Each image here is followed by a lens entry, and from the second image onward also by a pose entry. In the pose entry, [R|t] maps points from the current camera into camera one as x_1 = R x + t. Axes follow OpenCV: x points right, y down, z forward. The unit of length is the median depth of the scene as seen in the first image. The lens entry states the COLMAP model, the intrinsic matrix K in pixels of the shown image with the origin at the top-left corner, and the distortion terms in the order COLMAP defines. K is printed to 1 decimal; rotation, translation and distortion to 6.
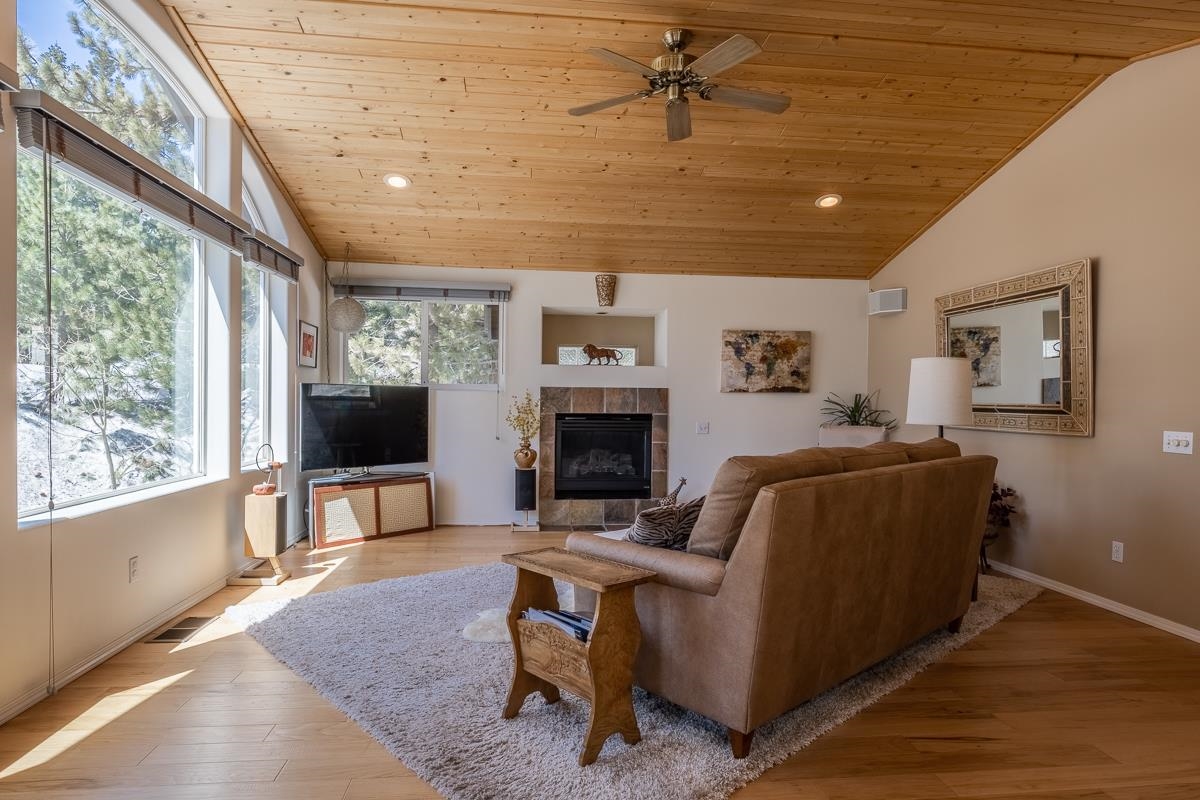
lens RADIAL K [[687.0, 0, 603.2], [0, 687.0, 412.2], [0, 0, 1]] dist [-0.002028, -0.001159]
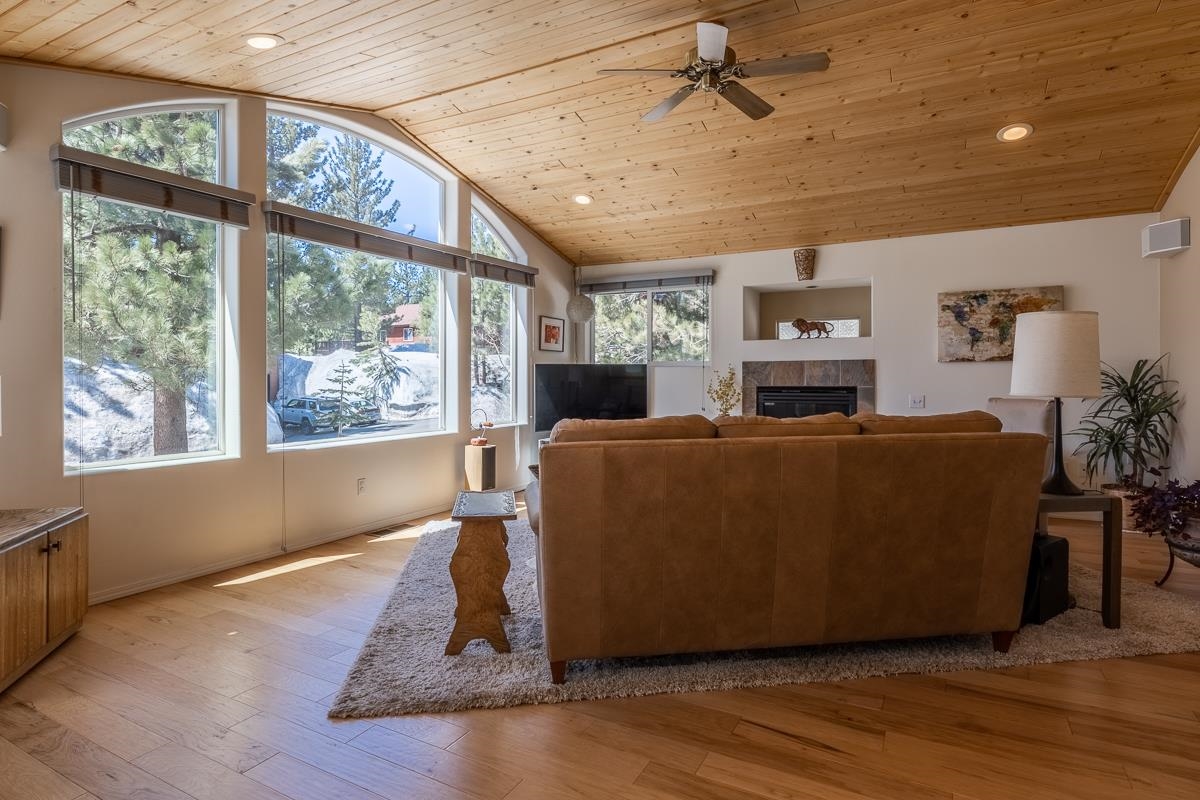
lens RADIAL K [[644.1, 0, 598.3], [0, 644.1, 375.5], [0, 0, 1]] dist [-0.002512, -0.000220]
pose [[0.820111, -0.014633, -0.572017, 0.302786], [0.003140, 0.999773, -0.021075, 0.005188], [0.572195, 0.015488, 0.819971, 0.053869]]
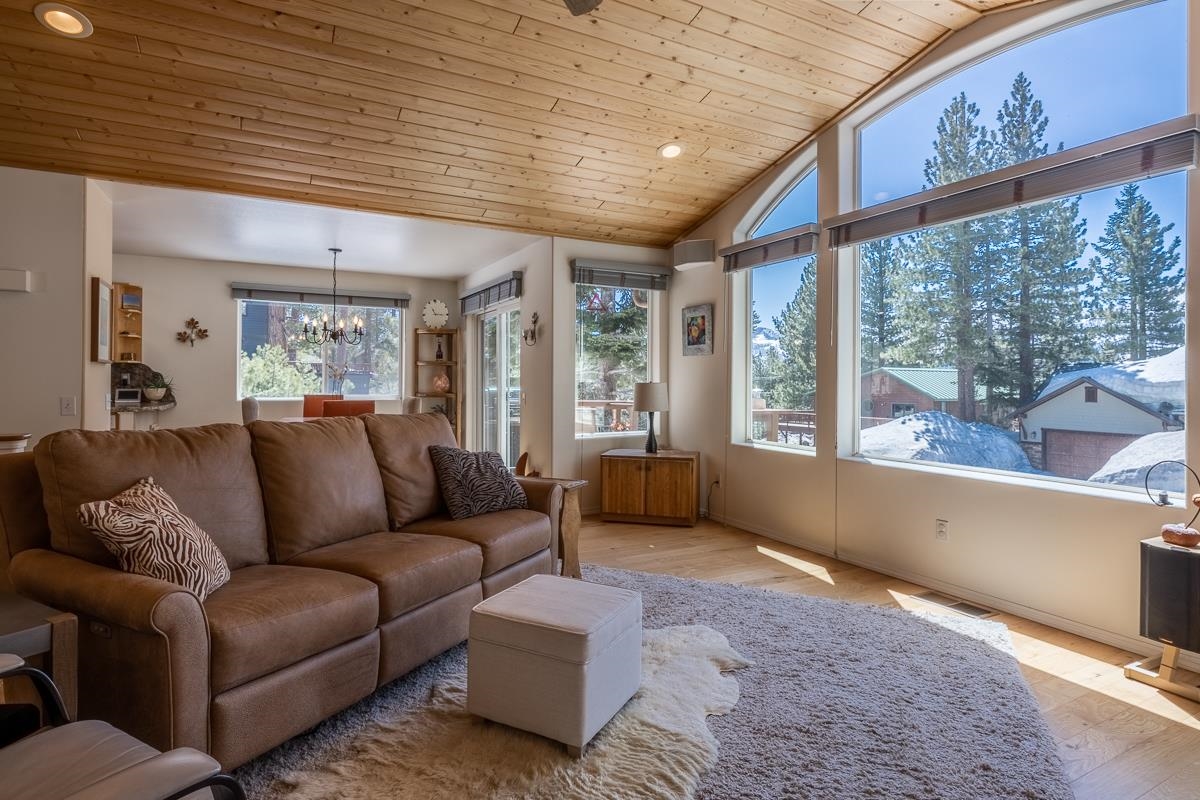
lens RADIAL K [[625.2, 0, 598.1], [0, 625.2, 383.0], [0, 0, 1]] dist [-0.002784, -0.000880]
pose [[-0.931314, -0.021900, -0.363559, 0.134479], [-0.027047, 0.999593, 0.009071, -0.009117], [0.363212, 0.018281, -0.931527, 0.907400]]
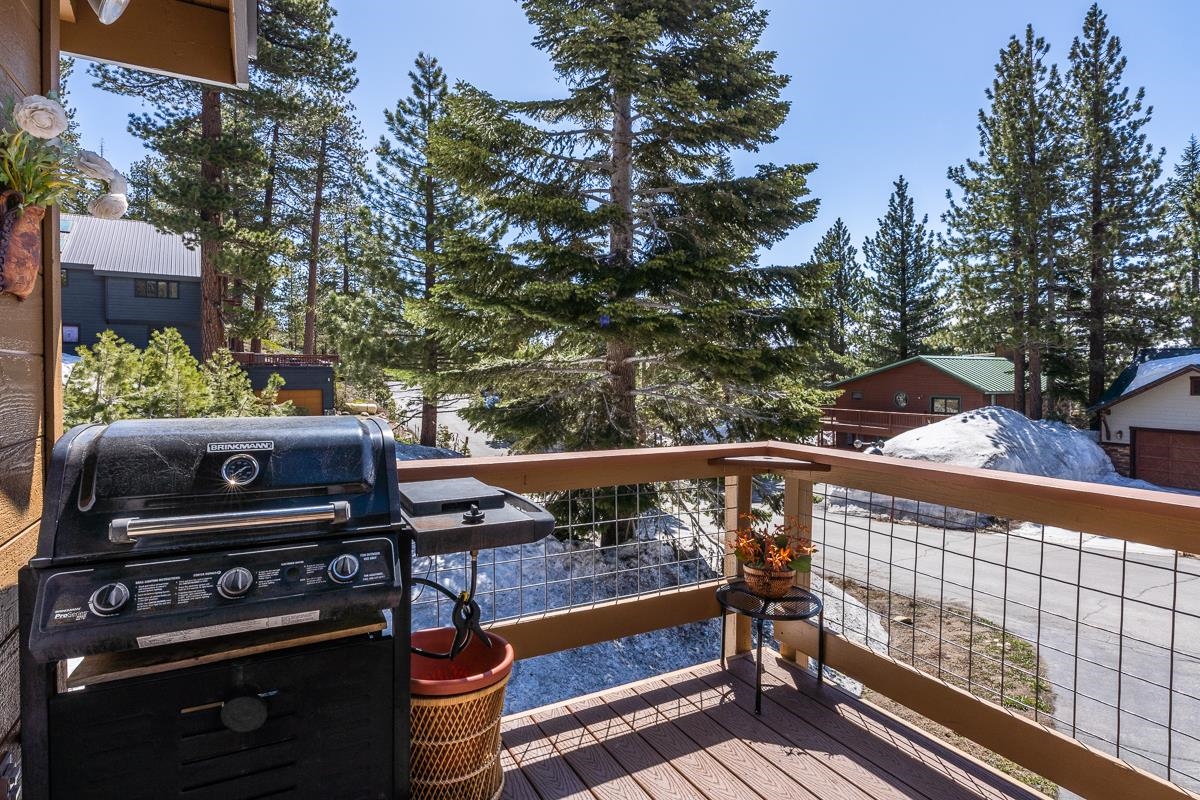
lens RADIAL K [[625.2, 0, 598.1], [0, 625.2, 383.0], [0, 0, 1]] dist [-0.002784, -0.000880]
pose [[-0.924687, -0.011117, -0.380566, -0.182078], [-0.020943, 0.999545, 0.021689, -0.004761], [0.380152, 0.028025, -0.924499, -0.084020]]
